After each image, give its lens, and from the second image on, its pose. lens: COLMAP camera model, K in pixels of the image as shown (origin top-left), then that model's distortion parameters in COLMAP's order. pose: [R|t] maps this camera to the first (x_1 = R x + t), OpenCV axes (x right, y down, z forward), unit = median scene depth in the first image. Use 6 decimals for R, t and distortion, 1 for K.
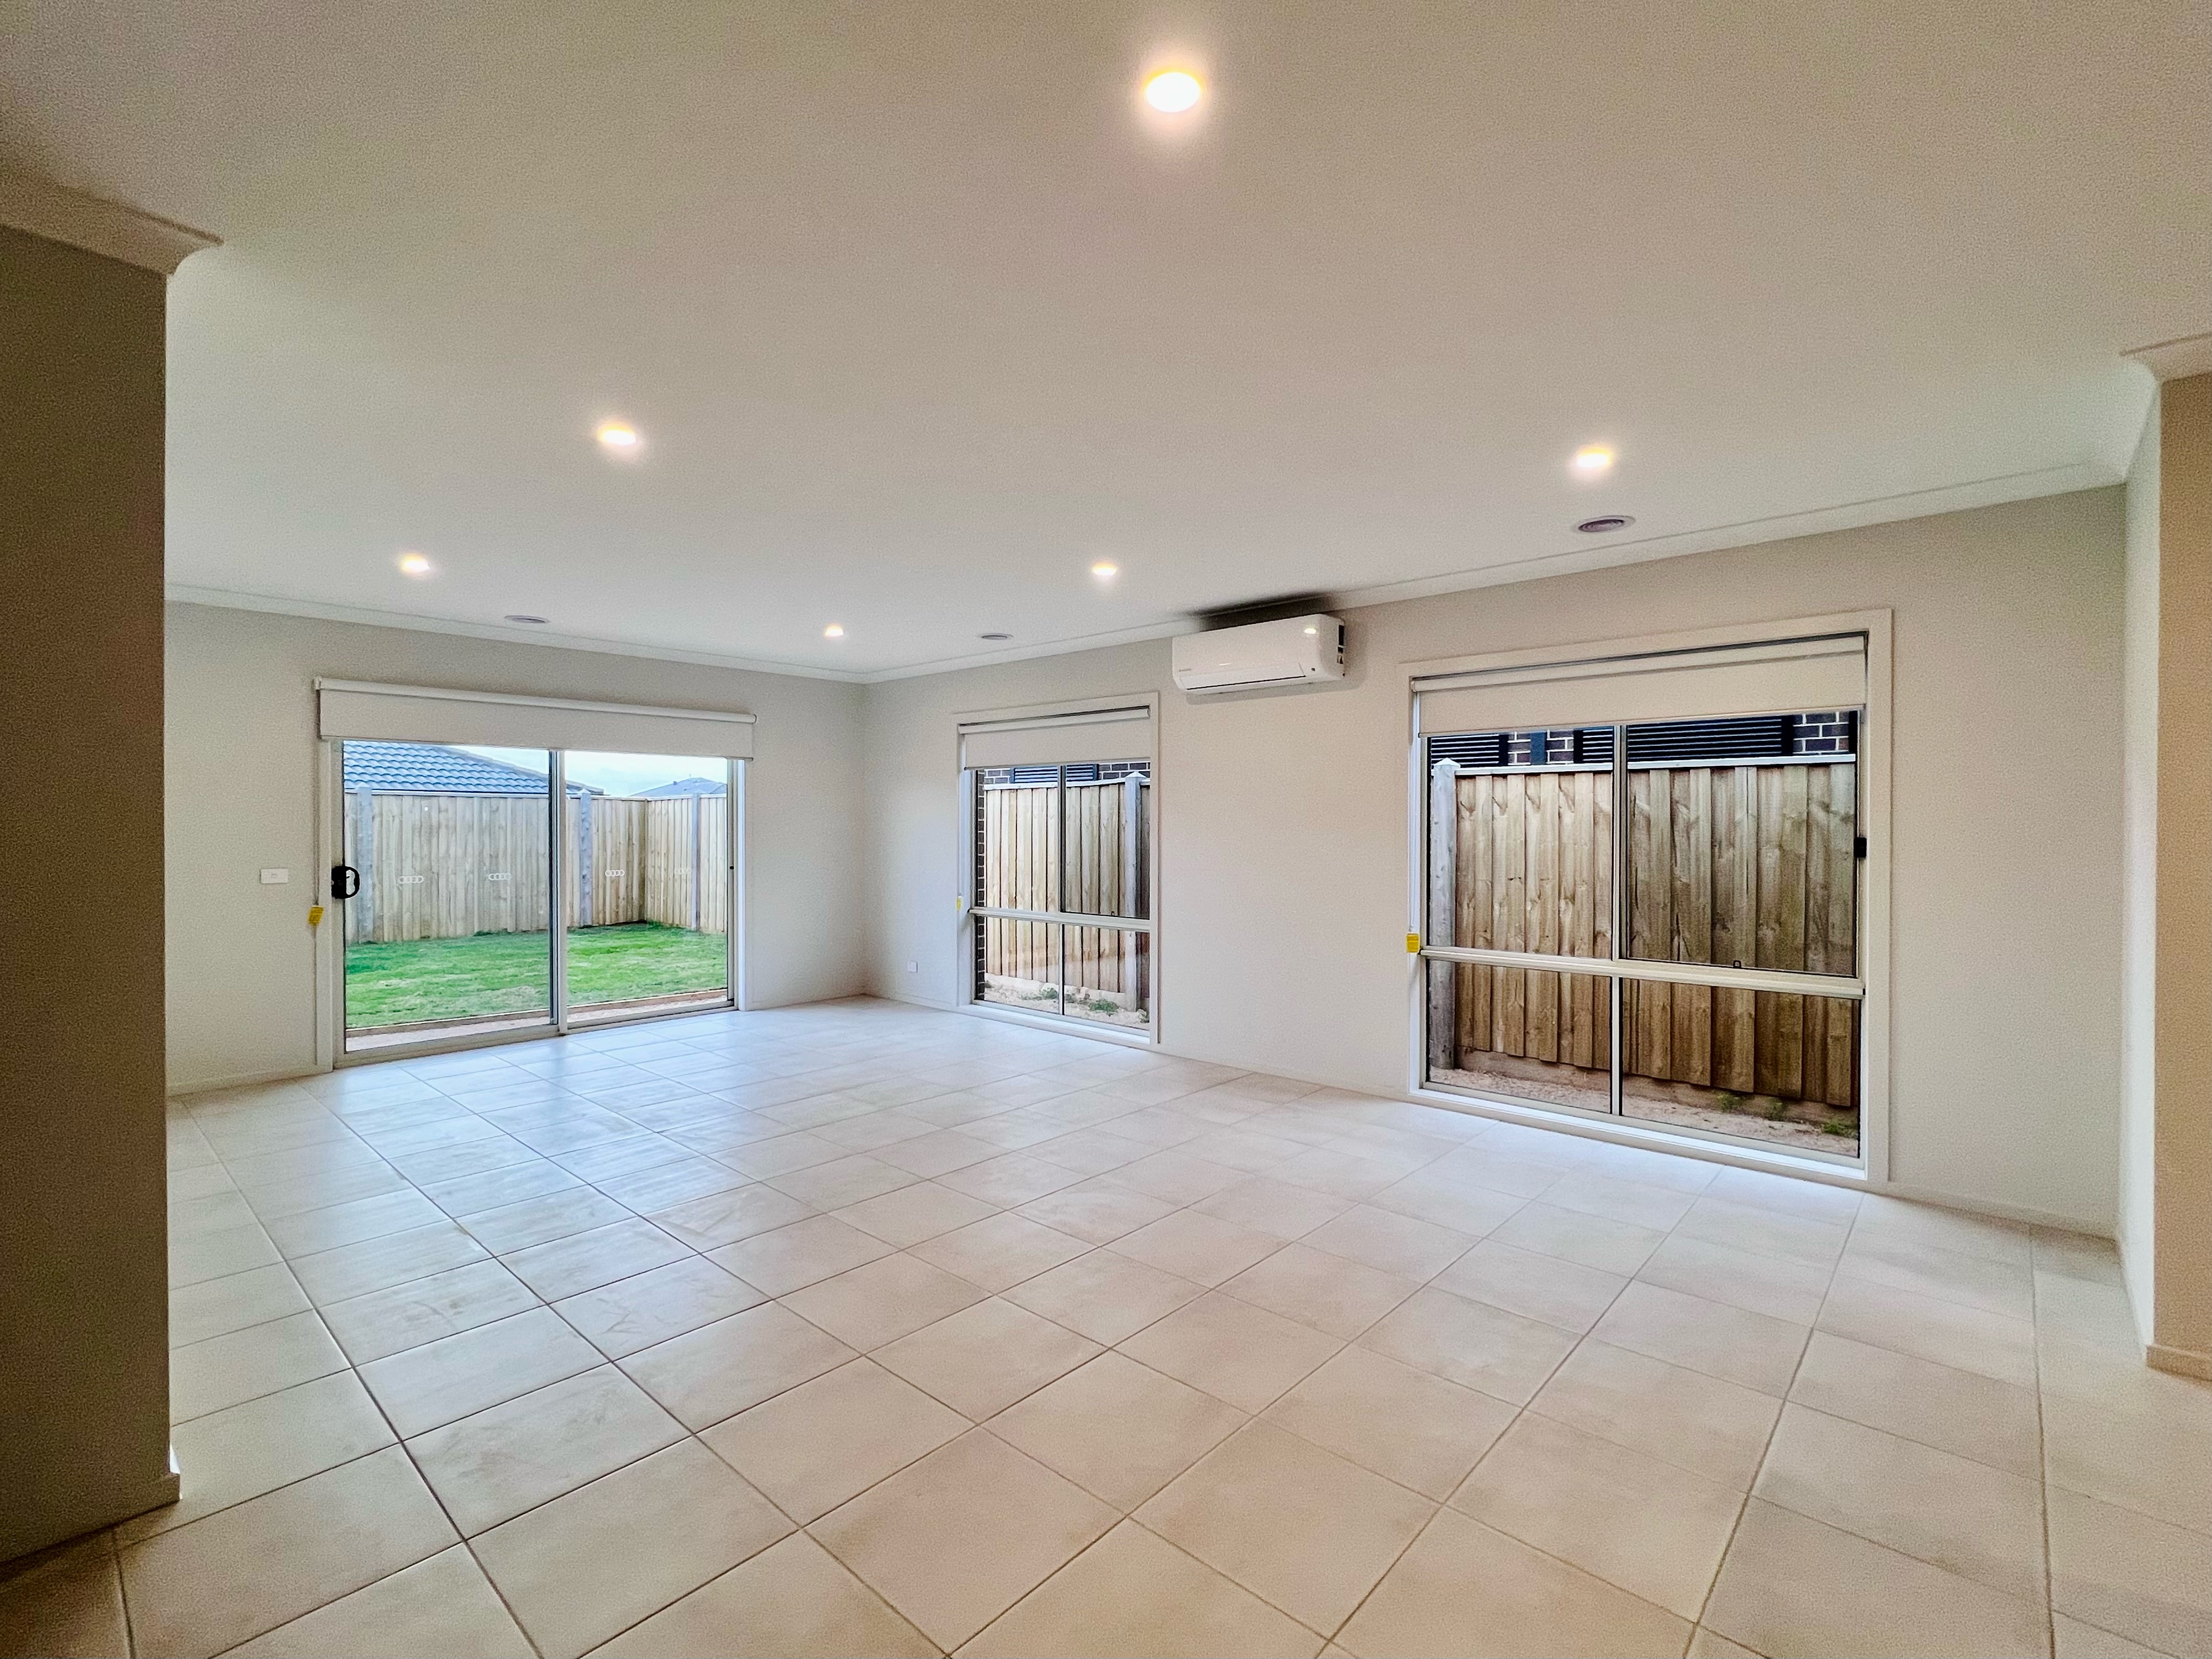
lens RADIAL K [[1004.8, 0, 1100.3], [0, 1004.8, 827.8], [0, 0, 1]] dist [-0.009147, -0.000051]
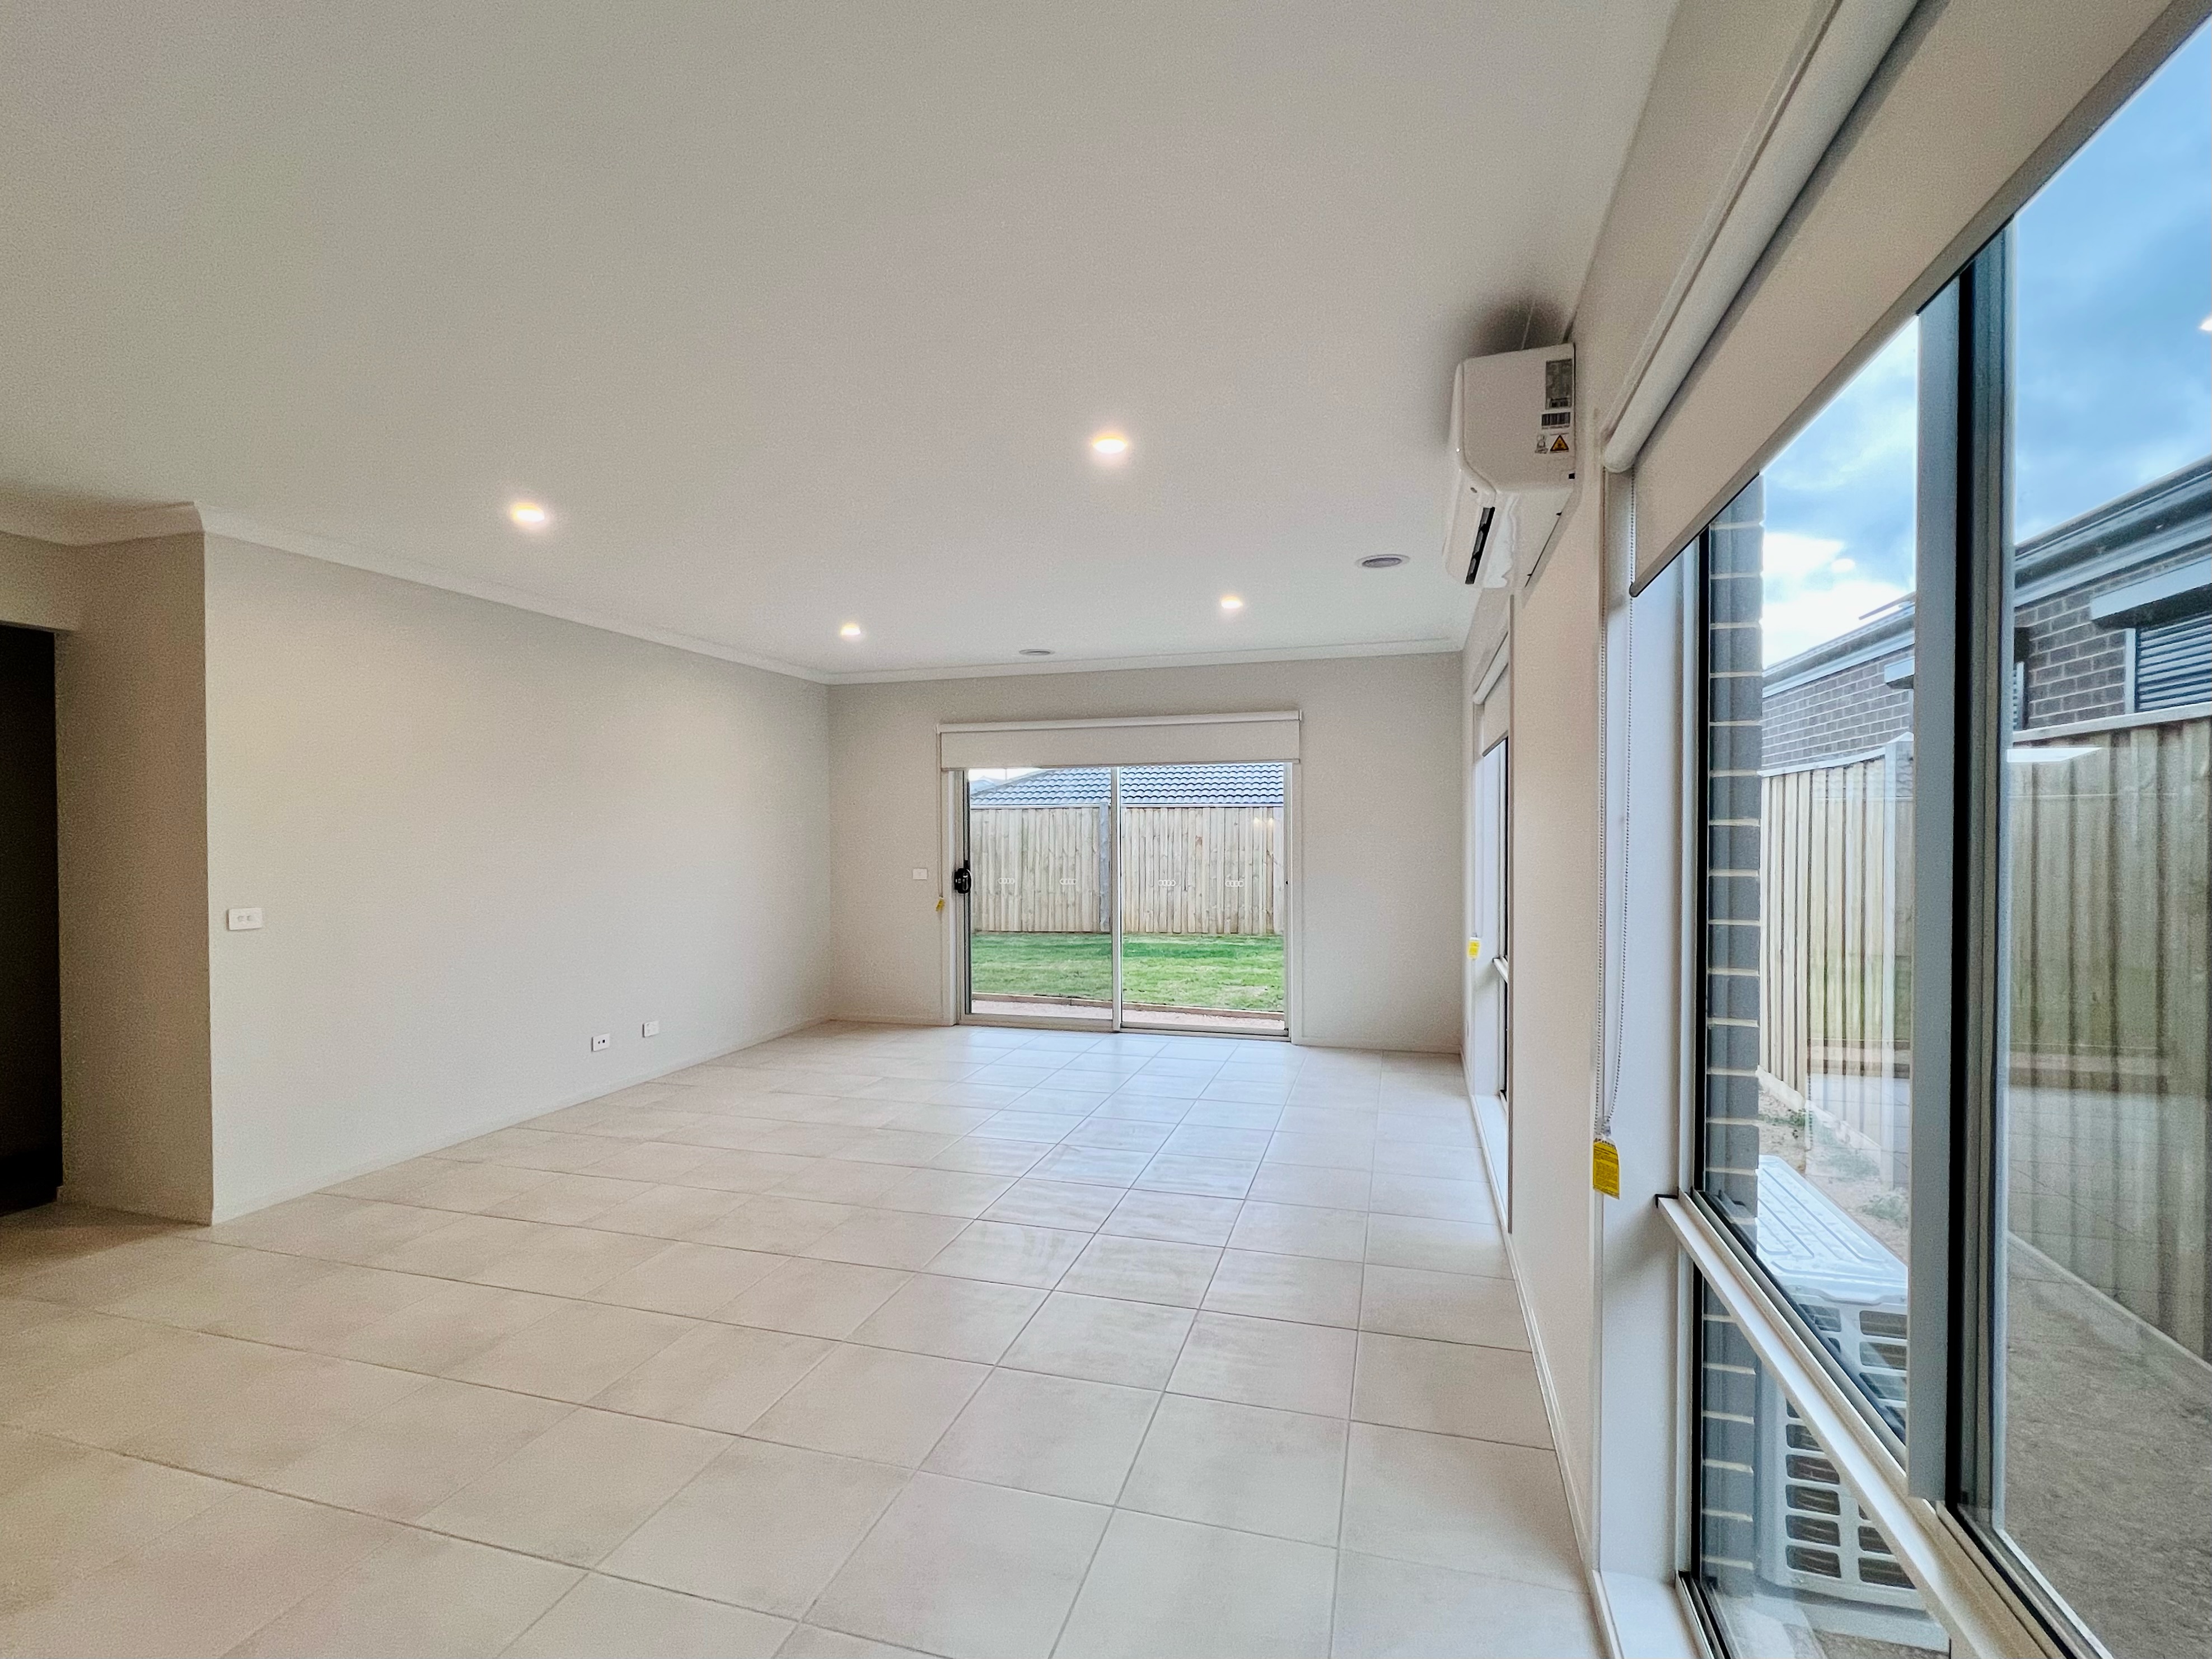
lens RADIAL K [[1004.9, 0, 1102.5], [0, 1004.9, 852.3], [0, 0, 1]] dist [-0.009147, -0.000051]
pose [[0.441413, 0.016103, -0.897160, 0.382188], [0.001305, 0.999826, 0.018588, -0.004635], [0.897303, -0.009376, 0.441315, 0.468502]]
